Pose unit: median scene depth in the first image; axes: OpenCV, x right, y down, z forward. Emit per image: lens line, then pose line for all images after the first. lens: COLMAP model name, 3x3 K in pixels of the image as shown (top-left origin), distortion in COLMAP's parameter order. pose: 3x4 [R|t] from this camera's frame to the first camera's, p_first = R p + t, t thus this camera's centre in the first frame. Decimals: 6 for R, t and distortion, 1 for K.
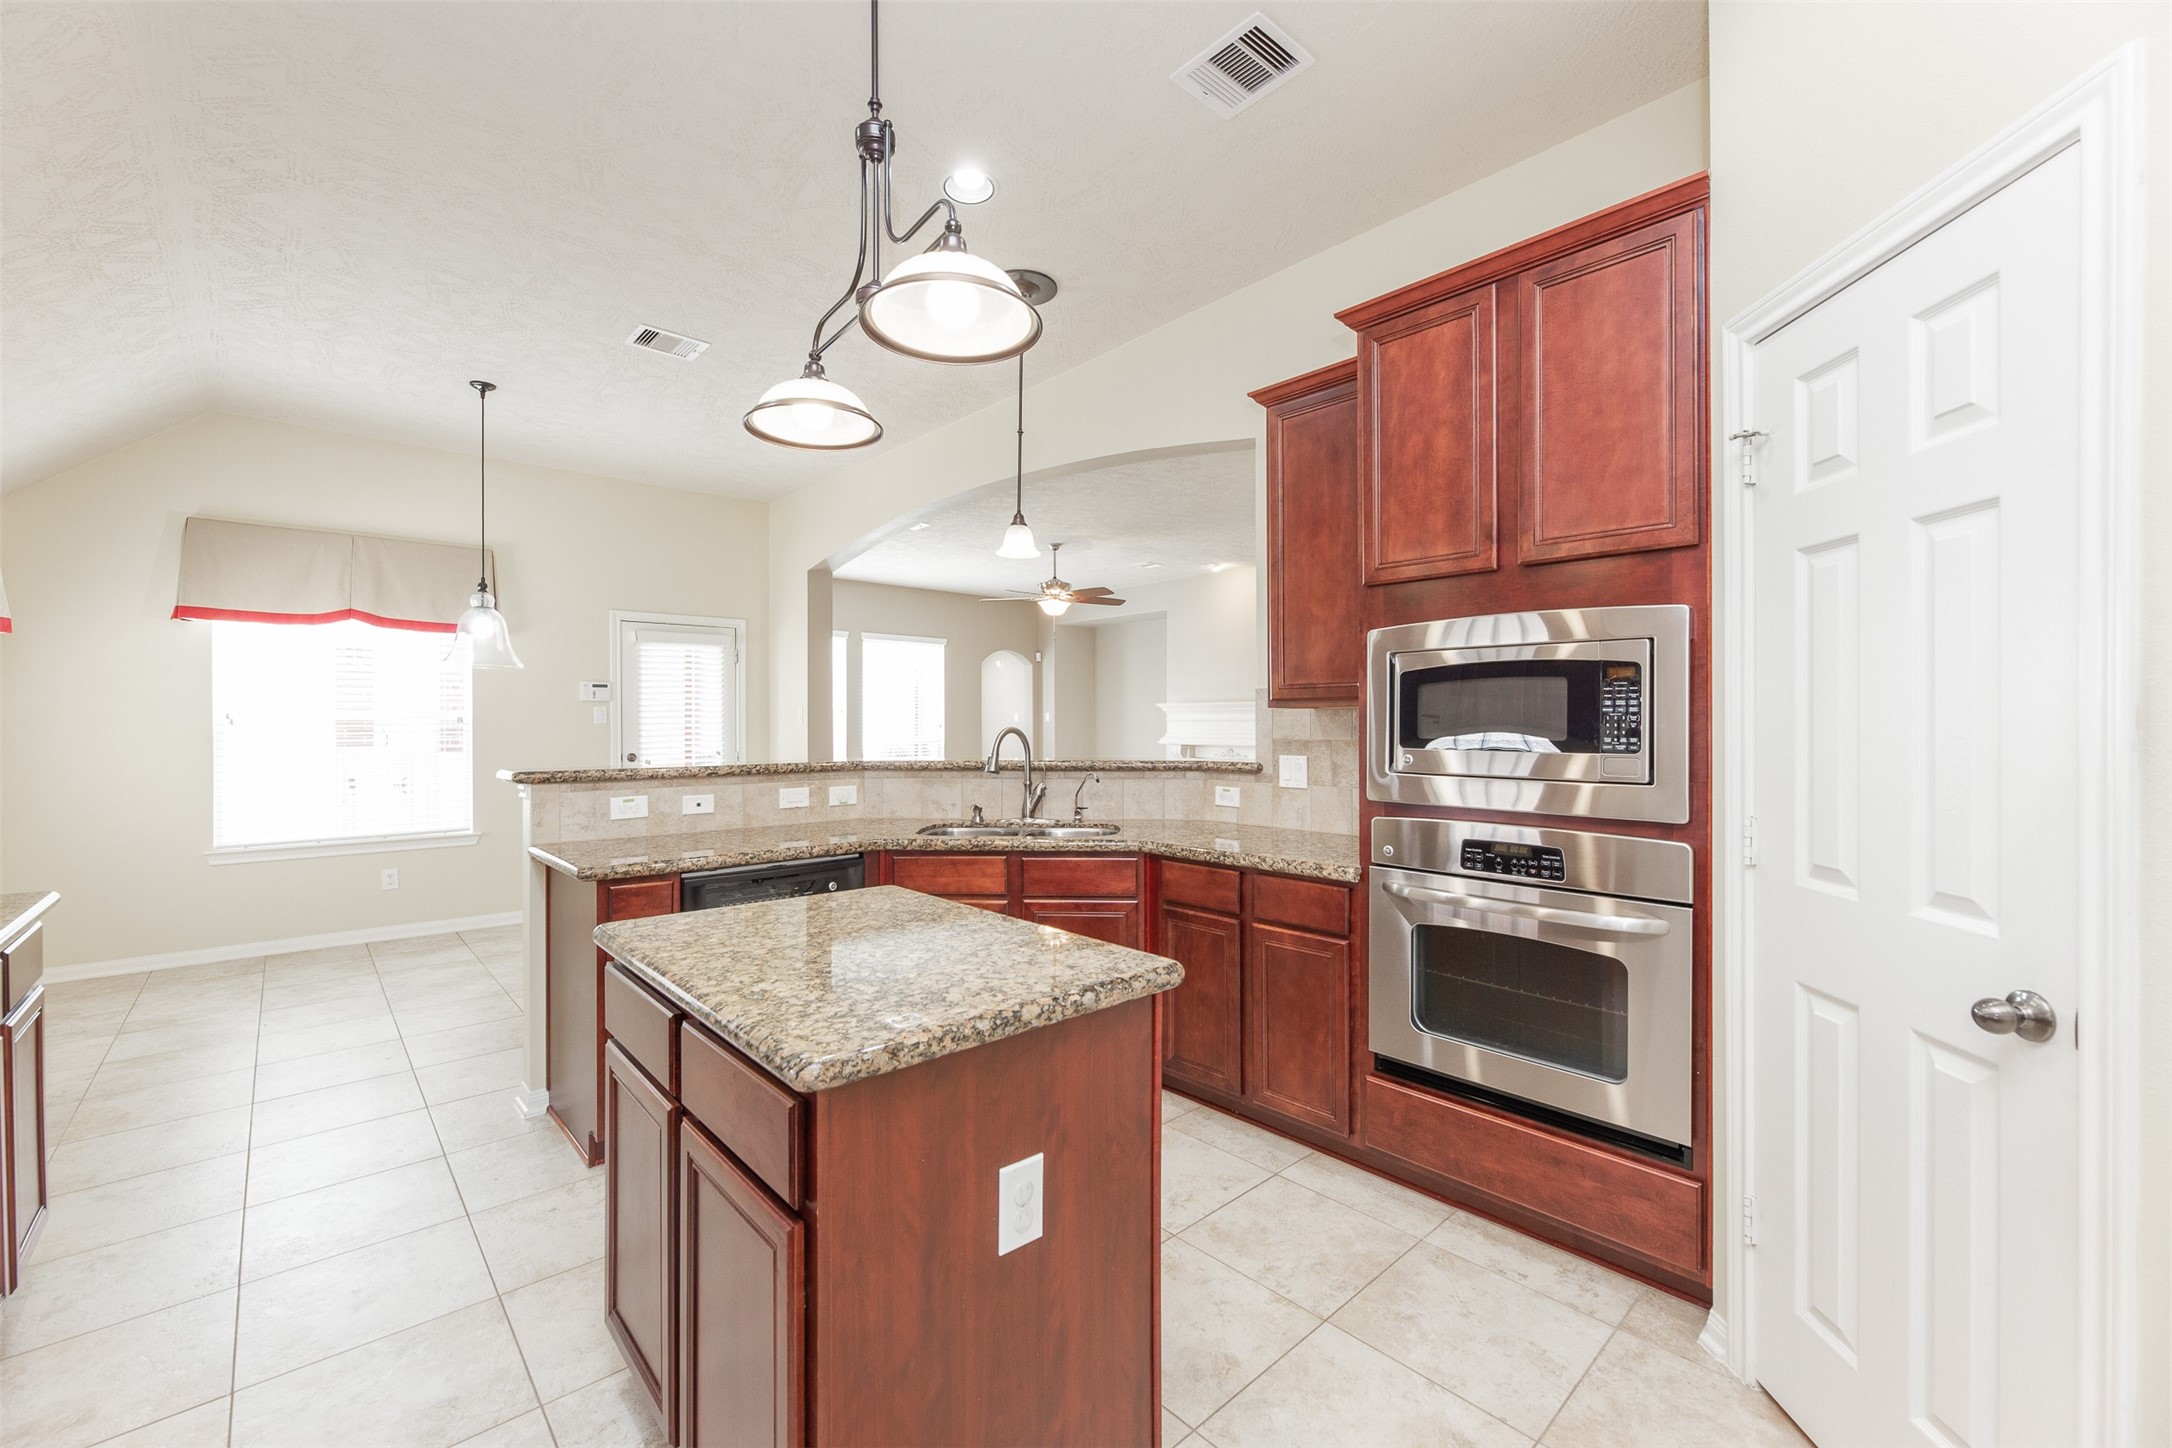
lens RADIAL K [[877.6, 0, 1078.0], [0, 877.6, 723.3], [0, 0, 1]] dist [0.000996, 0.001381]
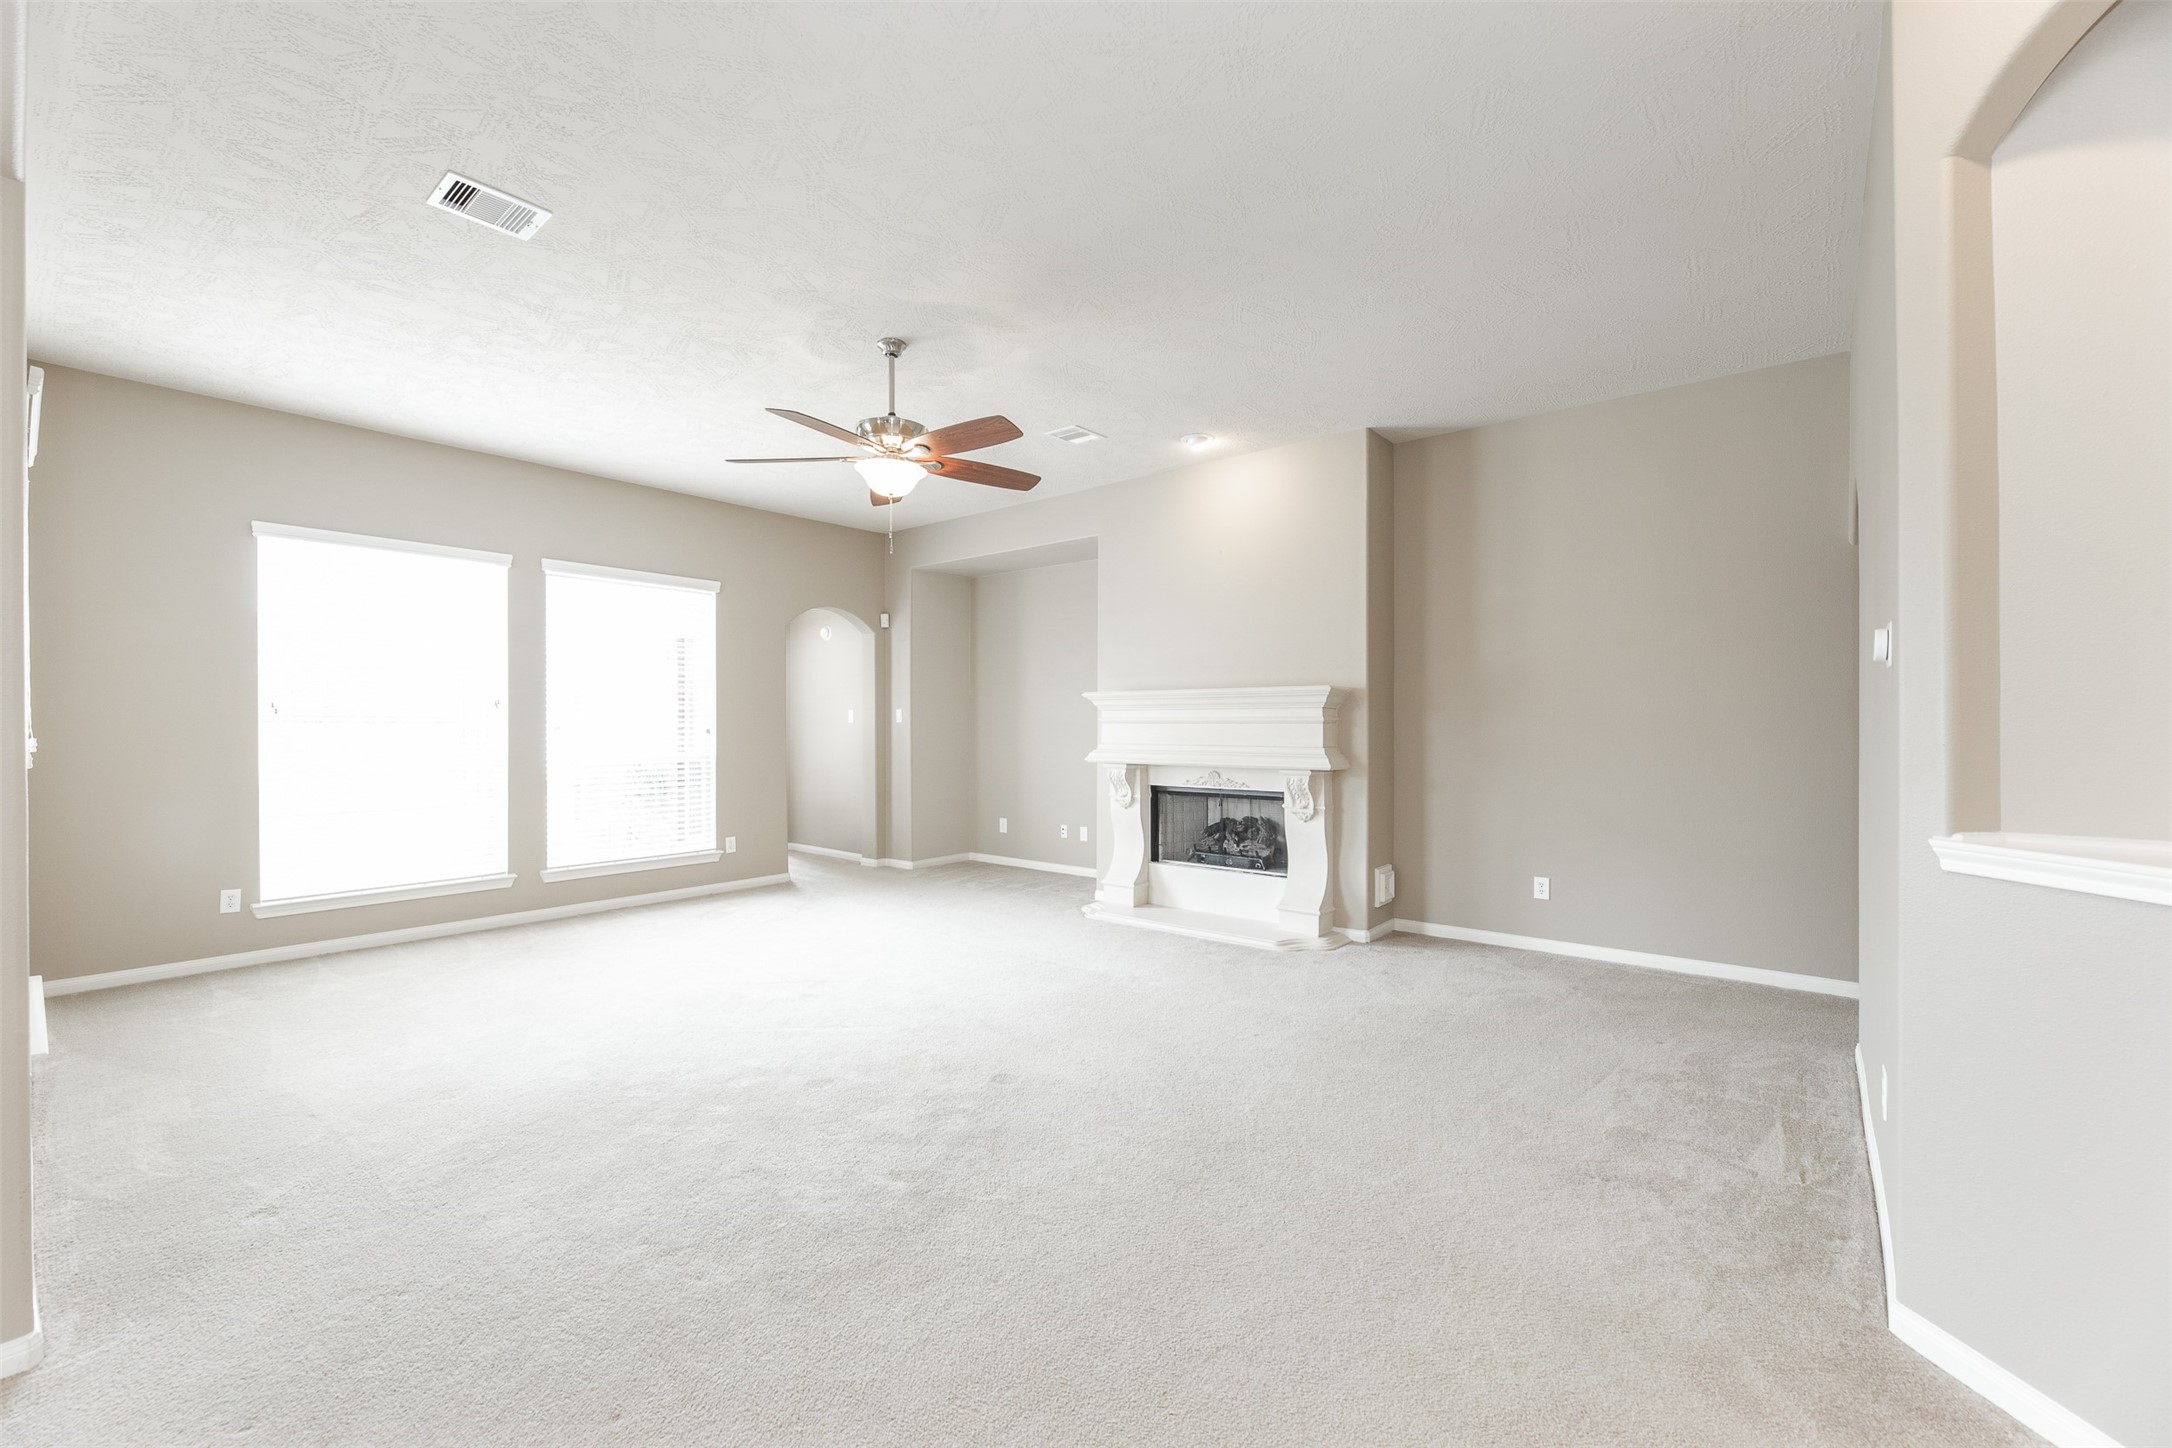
lens RADIAL K [[877.6, 0, 1094.6], [0, 877.6, 726.3], [0, 0, 1]] dist [0.000996, 0.001381]
pose [[0.987752, 0.004549, 0.155964, 0.007732], [-0.004036, 0.999985, -0.003602, 0.001967], [-0.155978, 0.002928, 0.987756, 0.482561]]
